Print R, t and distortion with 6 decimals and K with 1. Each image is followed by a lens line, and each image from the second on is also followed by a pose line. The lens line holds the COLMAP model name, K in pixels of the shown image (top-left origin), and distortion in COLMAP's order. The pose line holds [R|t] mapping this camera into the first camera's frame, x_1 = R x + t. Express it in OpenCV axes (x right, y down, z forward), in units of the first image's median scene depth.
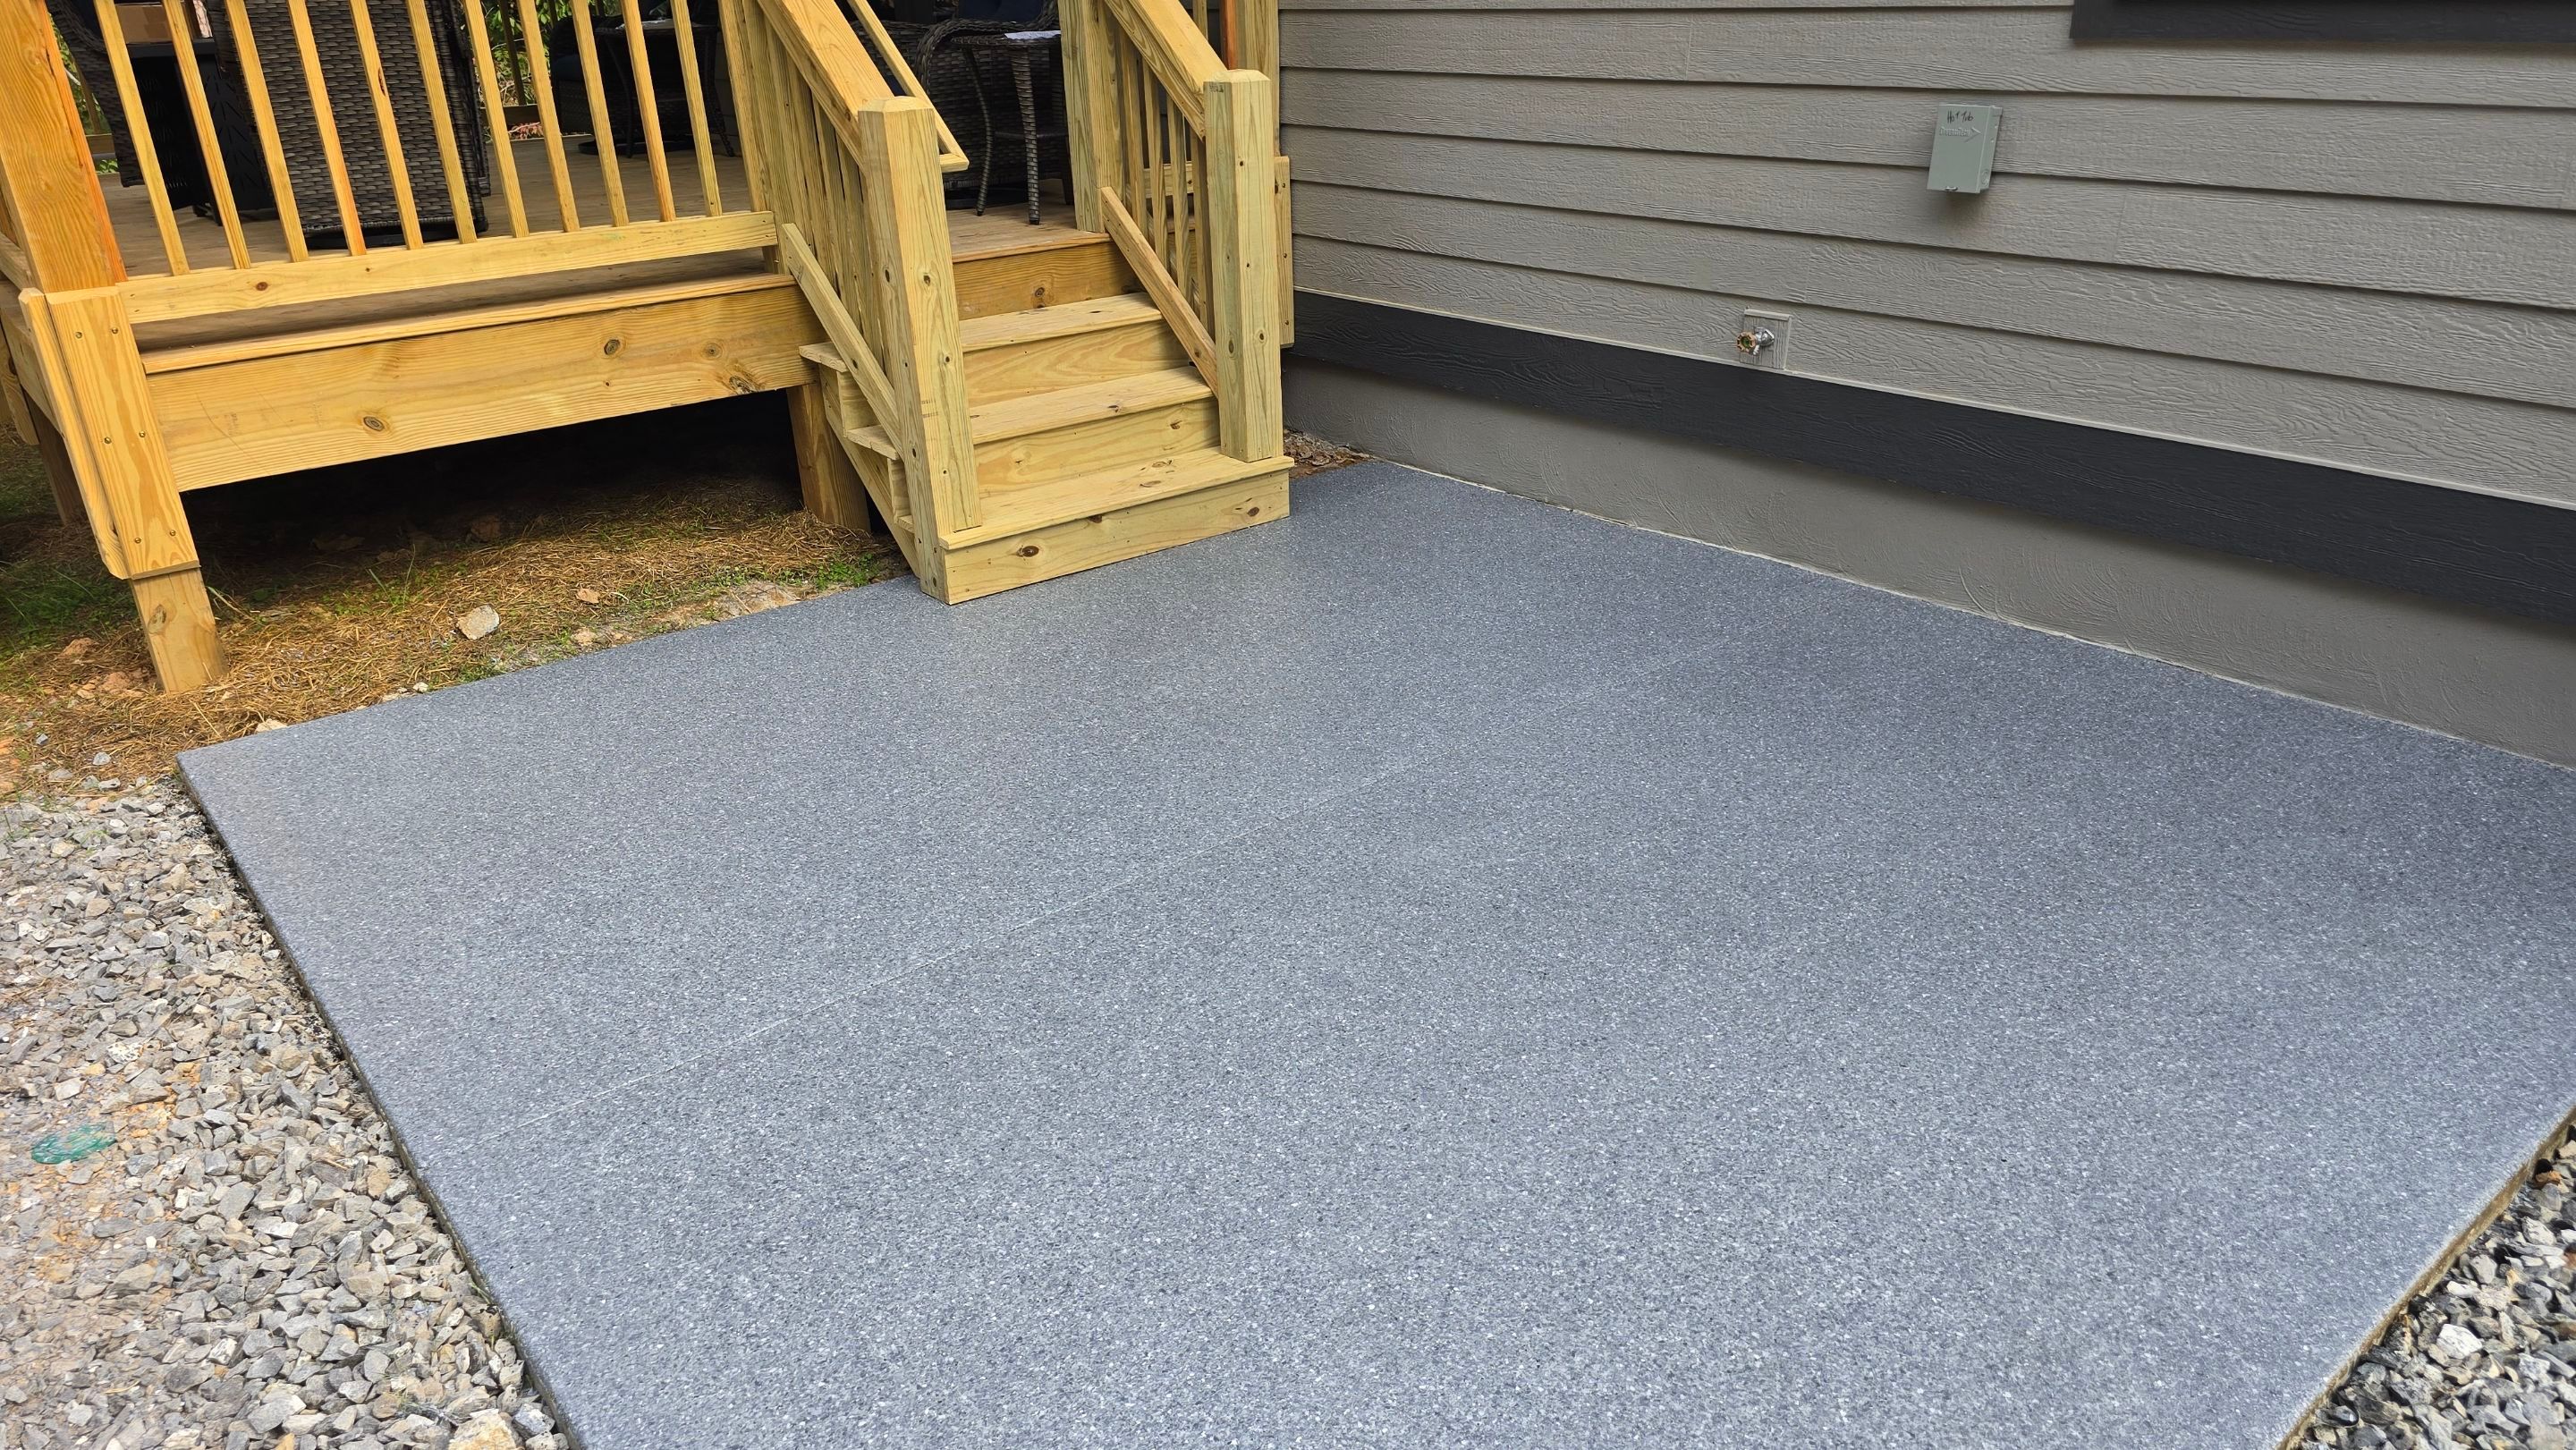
lens RADIAL K [[1737.9, 0, 1288.0], [0, 1737.9, 725.0], [0, 0, 1]] dist [0.064508, -0.049531]
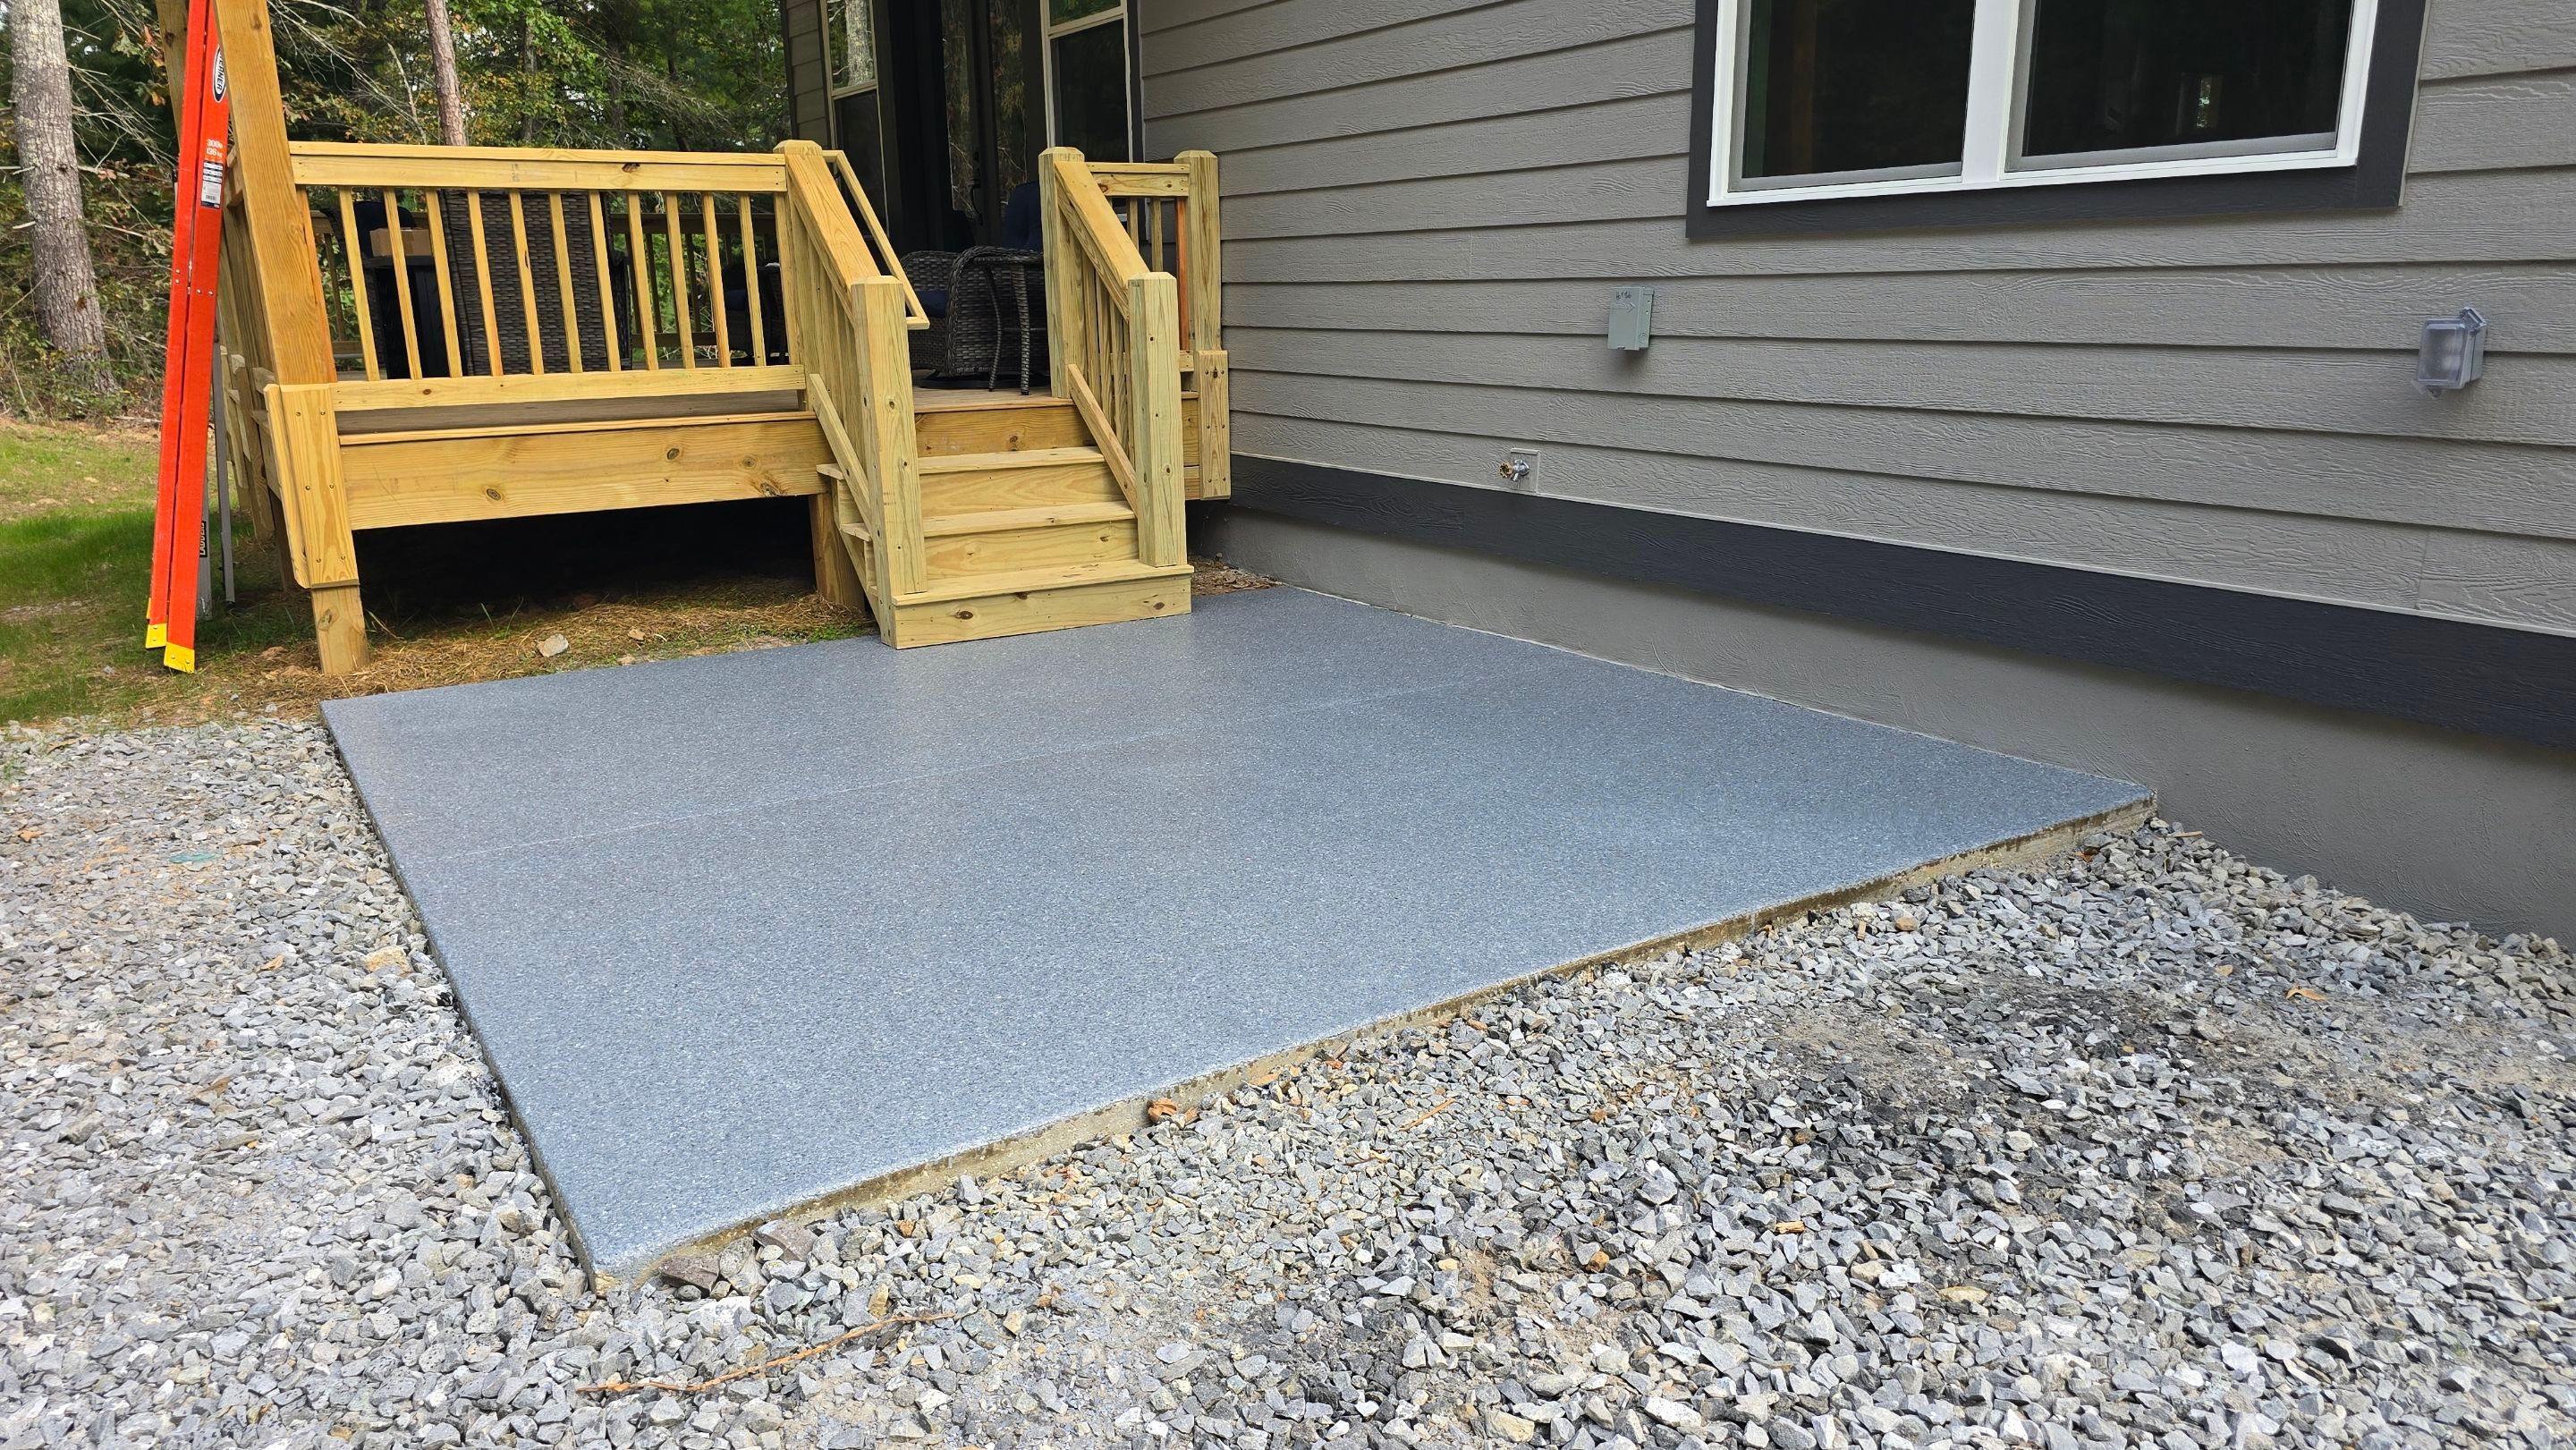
lens RADIAL K [[1737.9, 0, 1288.0], [0, 1737.9, 725.0], [0, 0, 1]] dist [0.064508, -0.049531]
pose [[0.993546, 0.041722, -0.105481, 0.231972], [-0.057722, 0.986459, -0.153515, 0.167141], [0.097648, 0.158613, 0.982500, -0.244402]]
